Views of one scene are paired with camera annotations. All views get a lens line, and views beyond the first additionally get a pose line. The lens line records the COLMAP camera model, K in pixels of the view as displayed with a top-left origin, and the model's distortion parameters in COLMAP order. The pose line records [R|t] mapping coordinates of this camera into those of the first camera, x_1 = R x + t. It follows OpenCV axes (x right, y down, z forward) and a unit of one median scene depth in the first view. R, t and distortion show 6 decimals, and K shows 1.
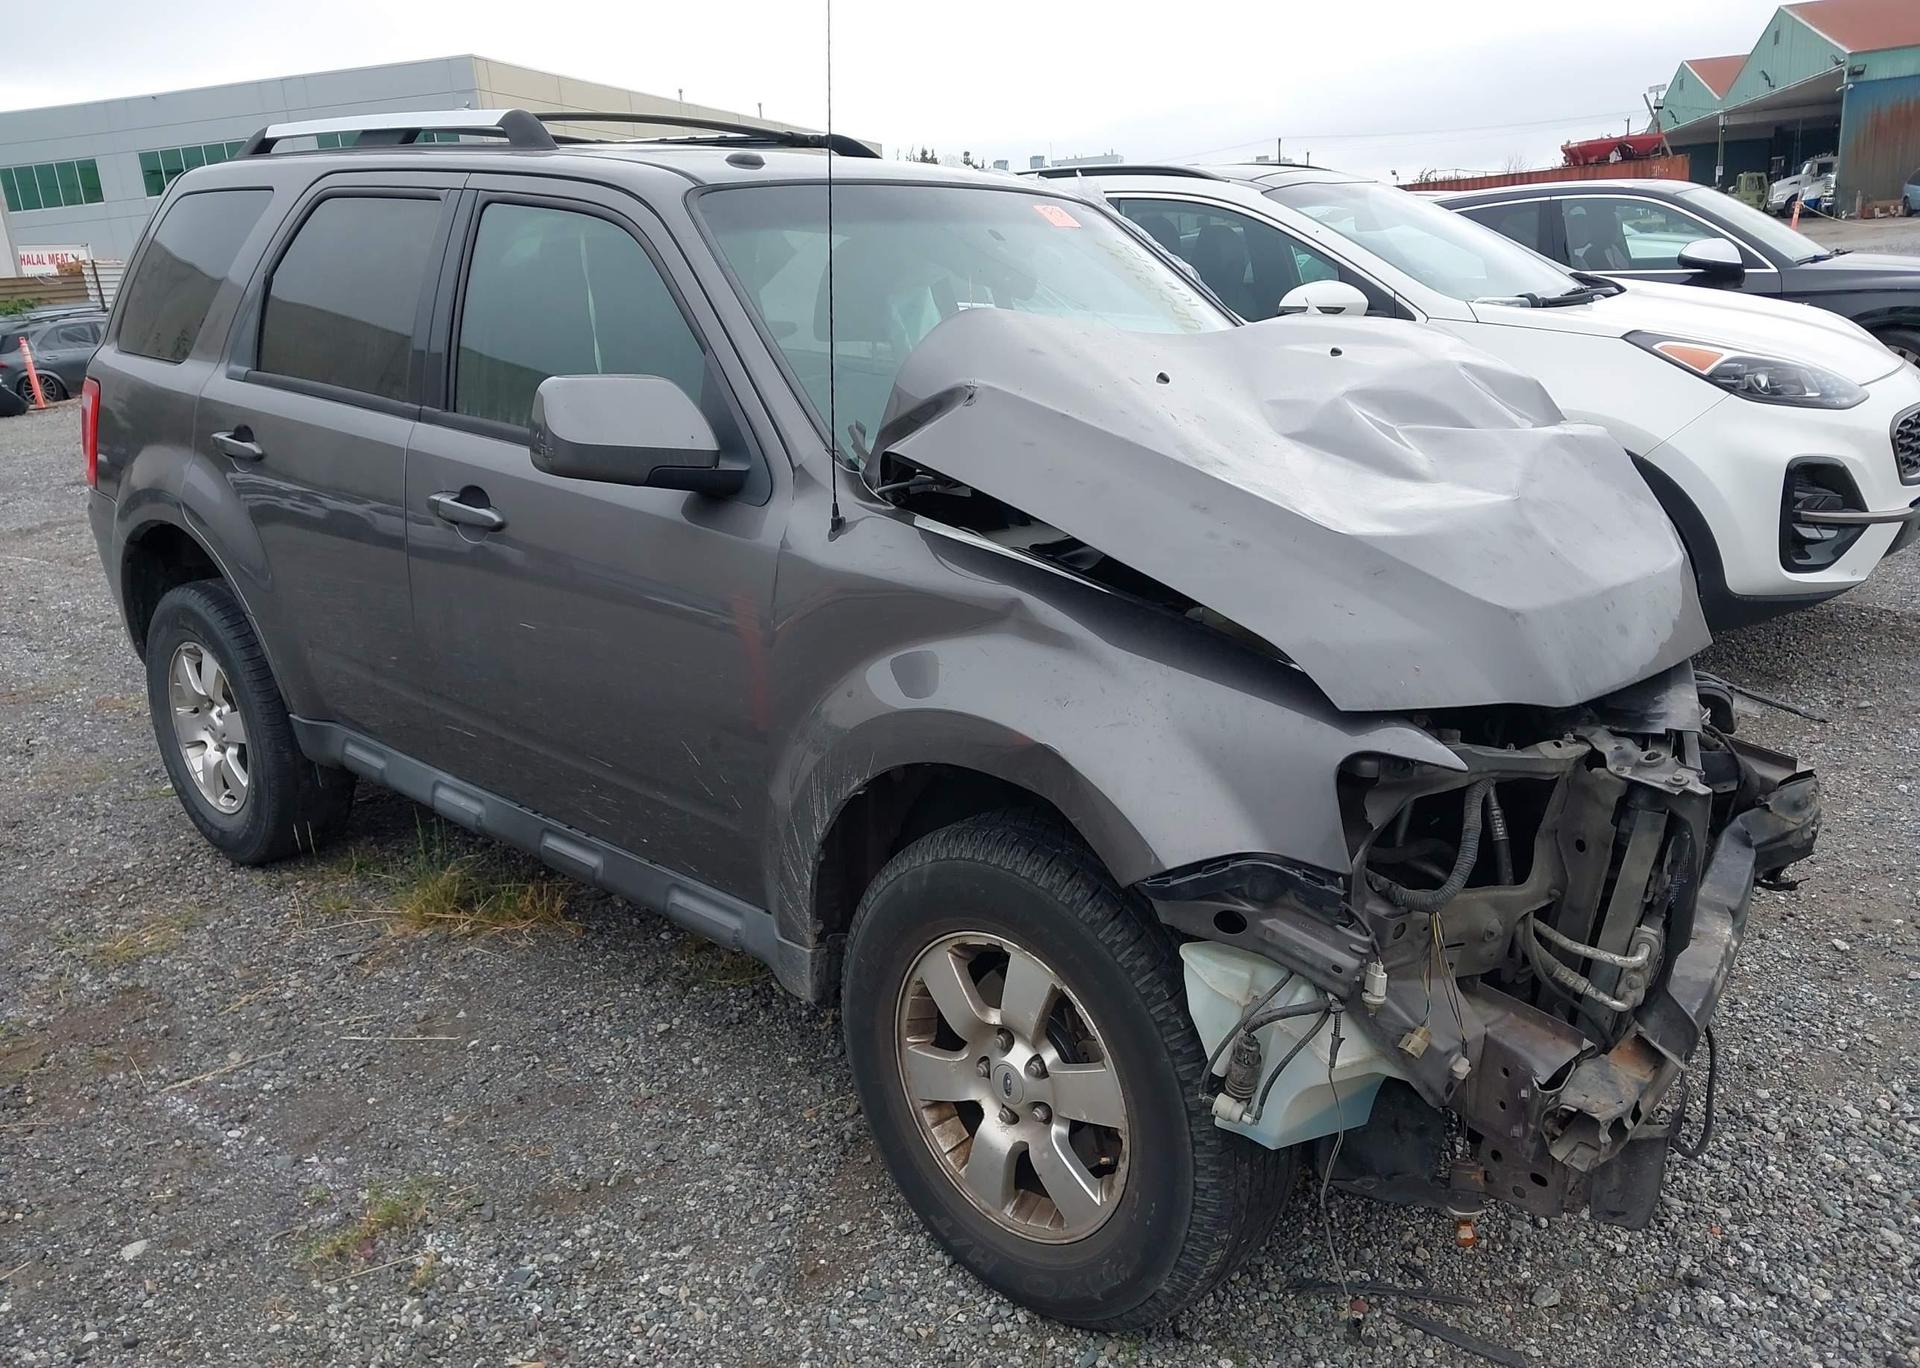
lens RADIAL K [[1522.6, 0, 944.3], [0, 1522.6, 691.4], [0, 0, 1]] dist [0.026115, -0.020263]
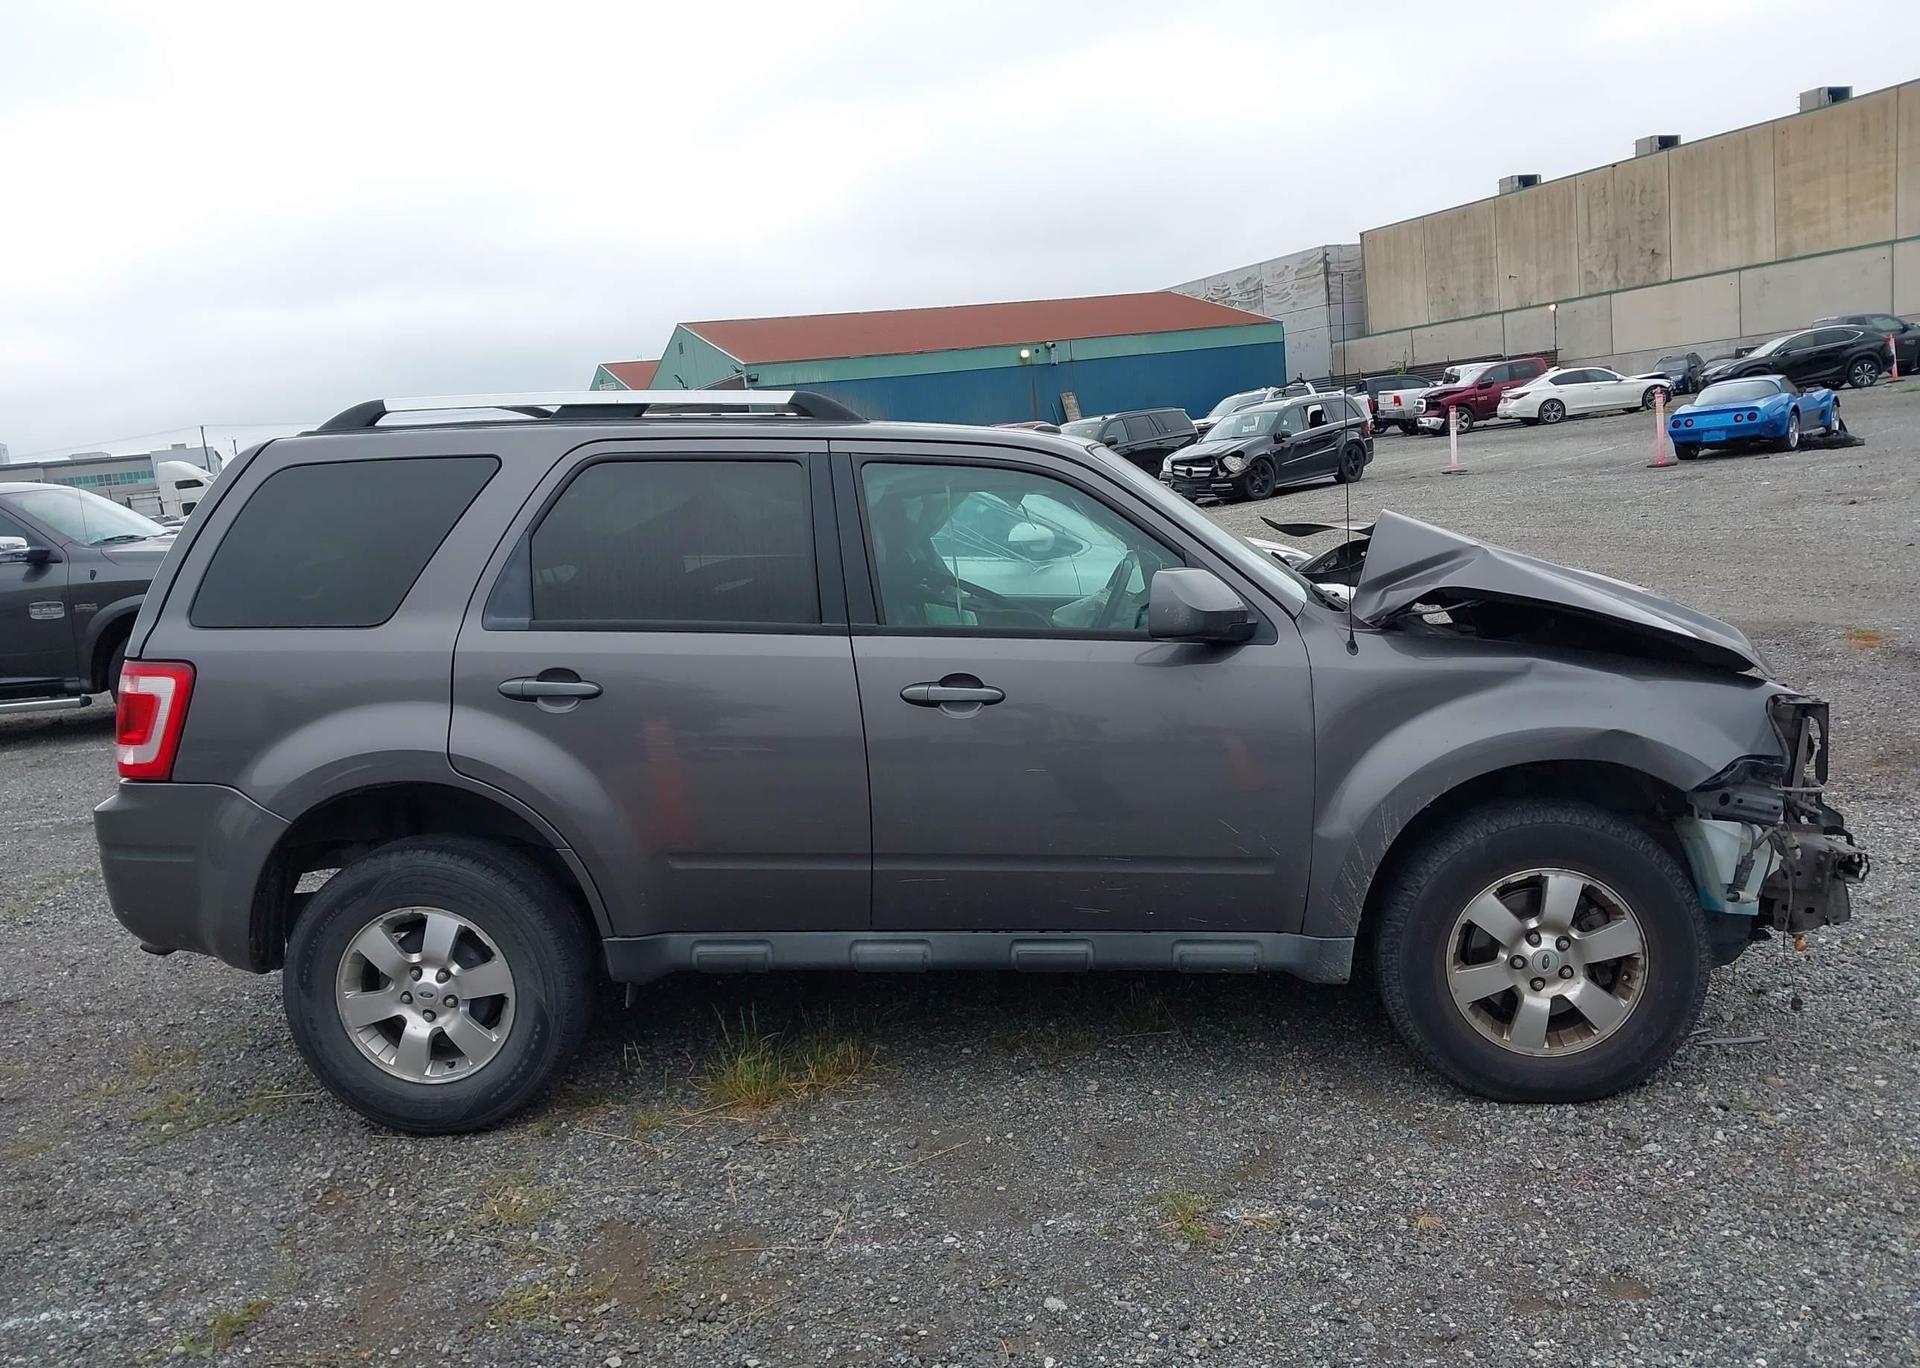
lens RADIAL K [[1522.6, 0, 943.4], [0, 1522.6, 670.1], [0, 0, 1]] dist [0.026115, -0.020263]
pose [[0.780226, -0.092545, 0.618614, -1.310646], [0.207963, 0.971112, -0.117015, 0.009804], [-0.589914, 0.219947, 0.776933, 0.028960]]
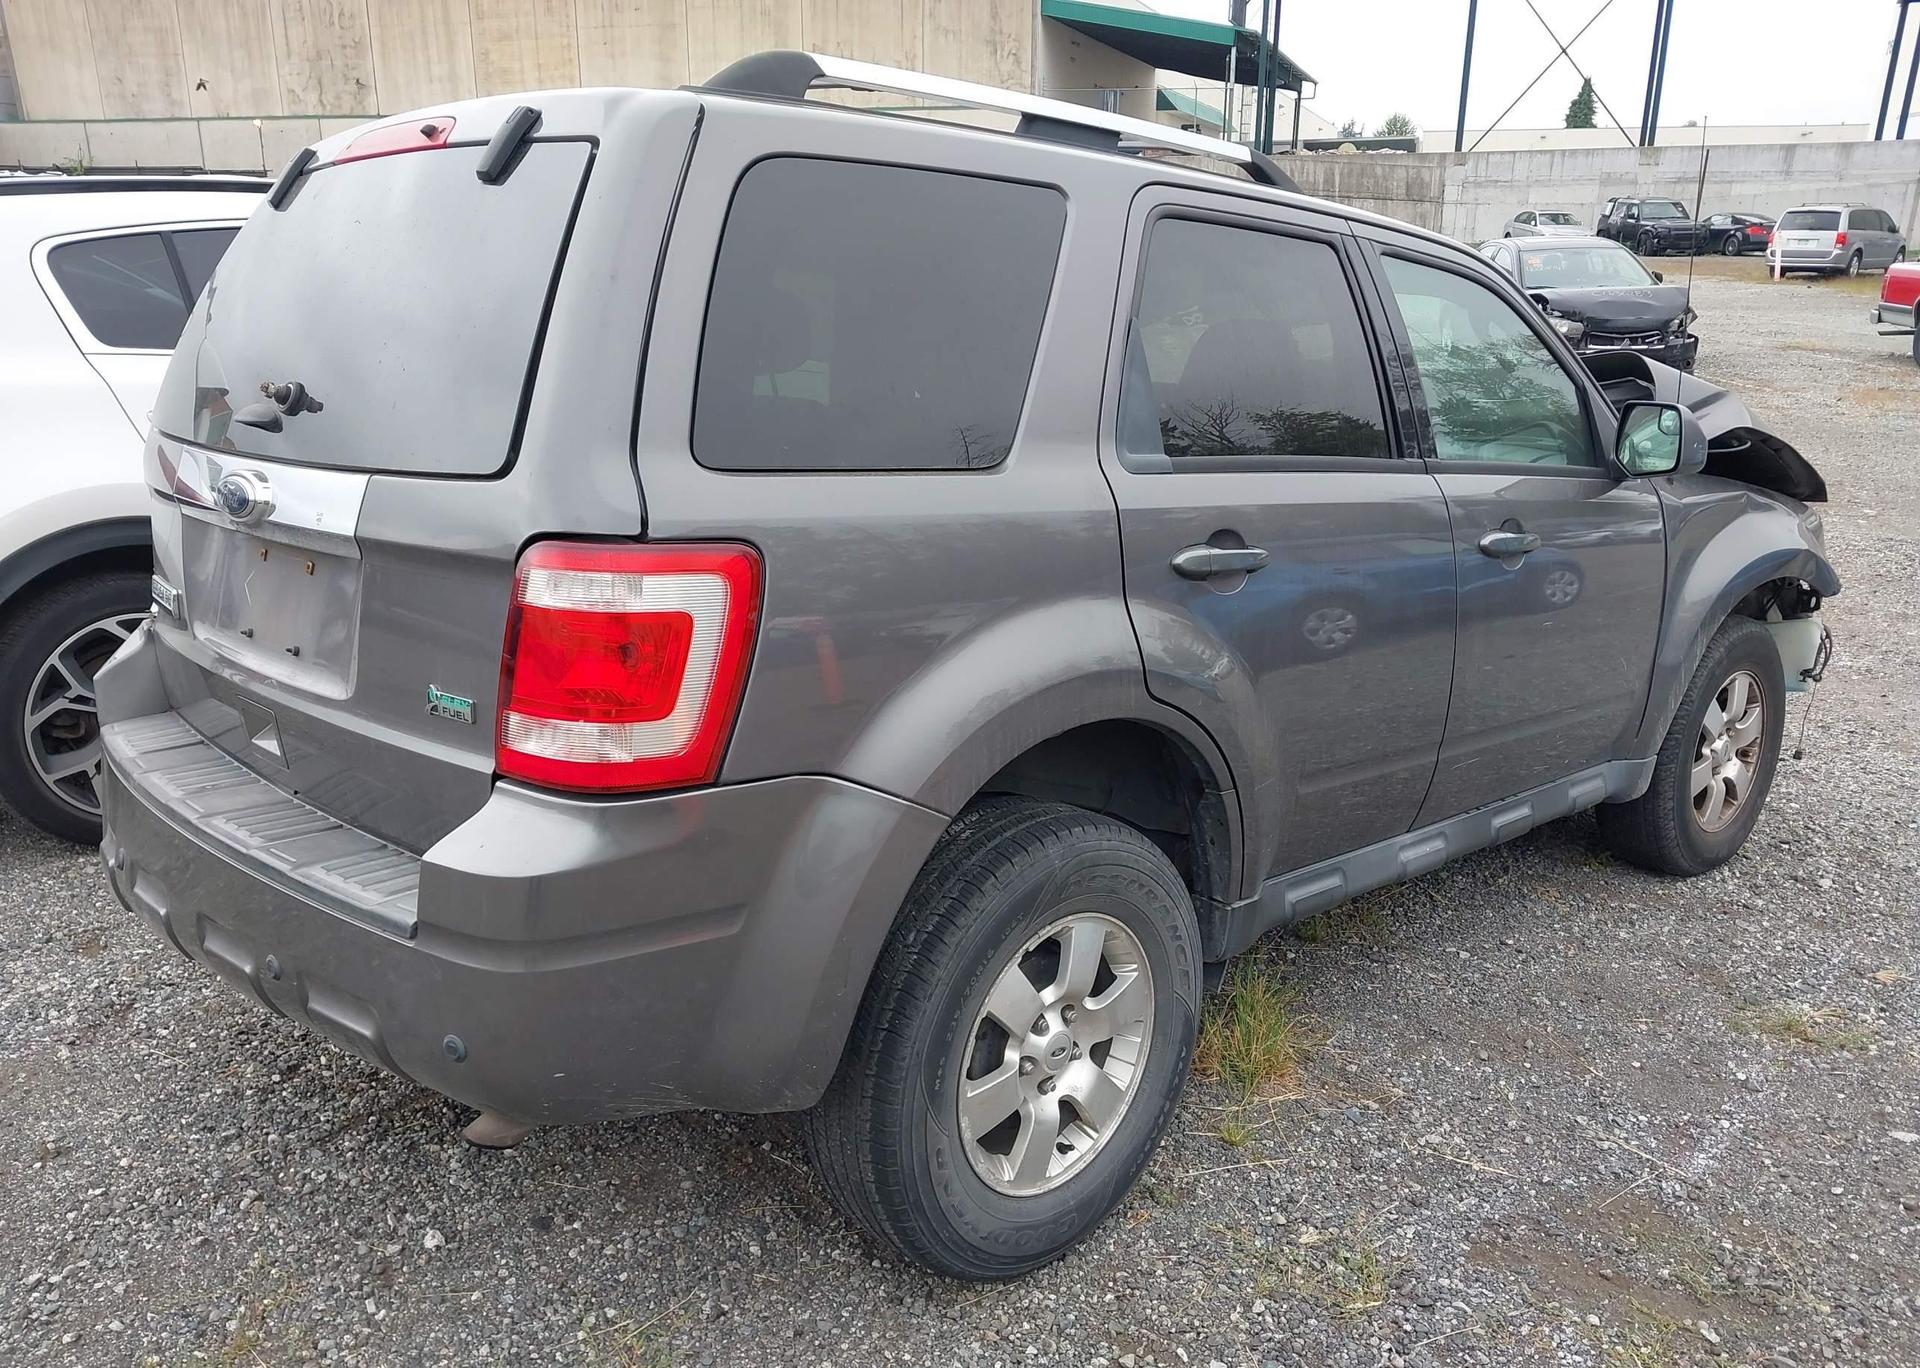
lens RADIAL K [[1522.6, 0, 944.3], [0, 1522.6, 691.9], [0, 0, 1]] dist [0.026115, -0.020263]
pose [[0.070816, -0.220582, 0.972794, -1.703670], [0.250115, 0.948014, 0.196756, -0.397516], [-0.965623, 0.229377, 0.122305, 1.531648]]
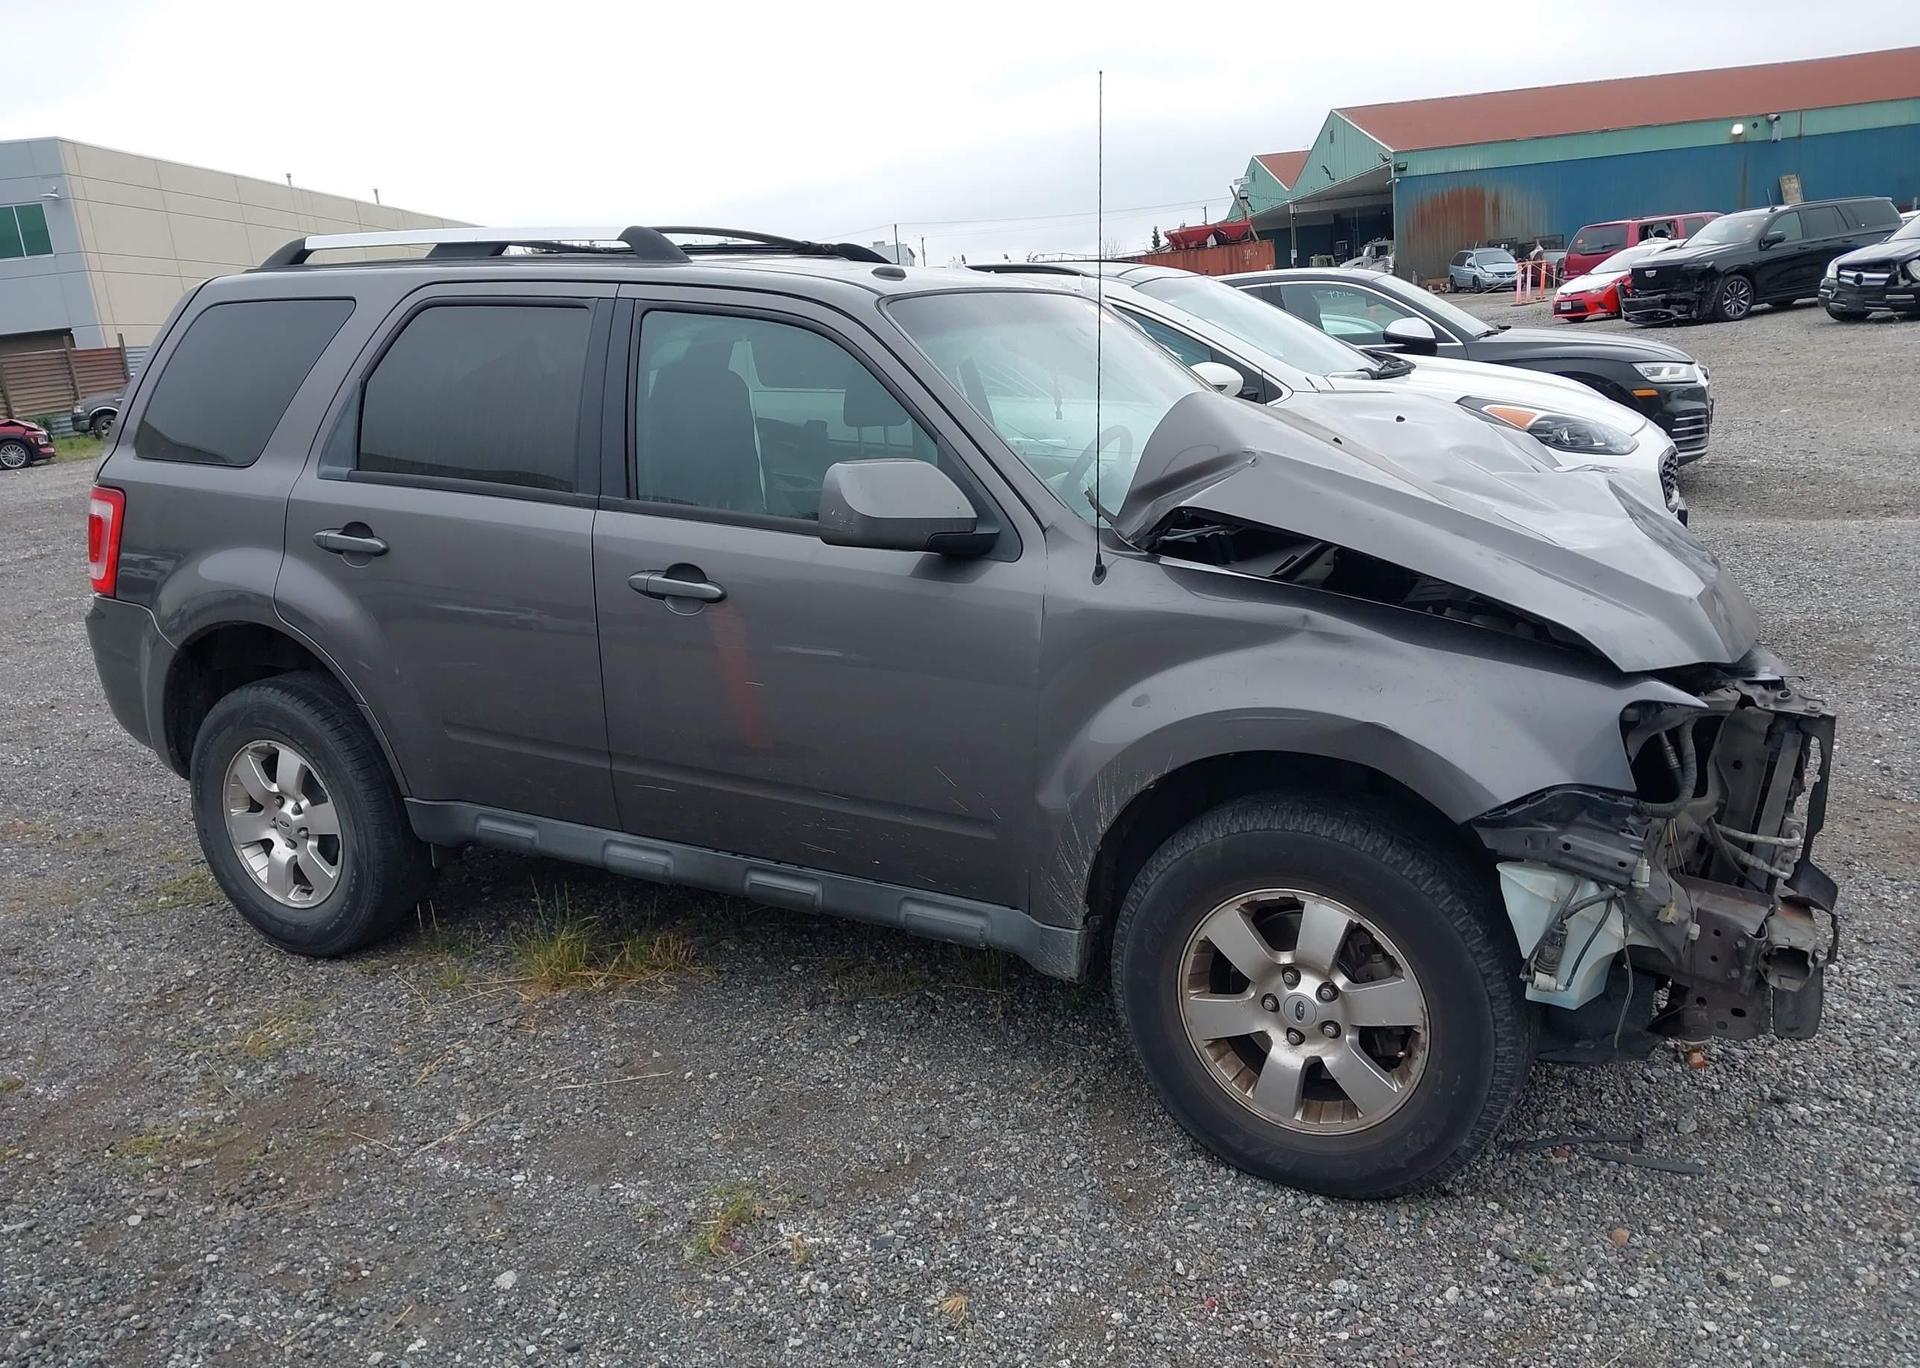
lens RADIAL K [[1522.6, 0, 967.8], [0, 1522.6, 678.0], [0, 0, 1]] dist [0.026115, -0.020263]
pose [[0.970315, -0.070475, 0.231349, -0.438868], [0.083830, 0.995304, -0.048400, 0.024062], [-0.226851, 0.066357, 0.971666, -0.144589]]
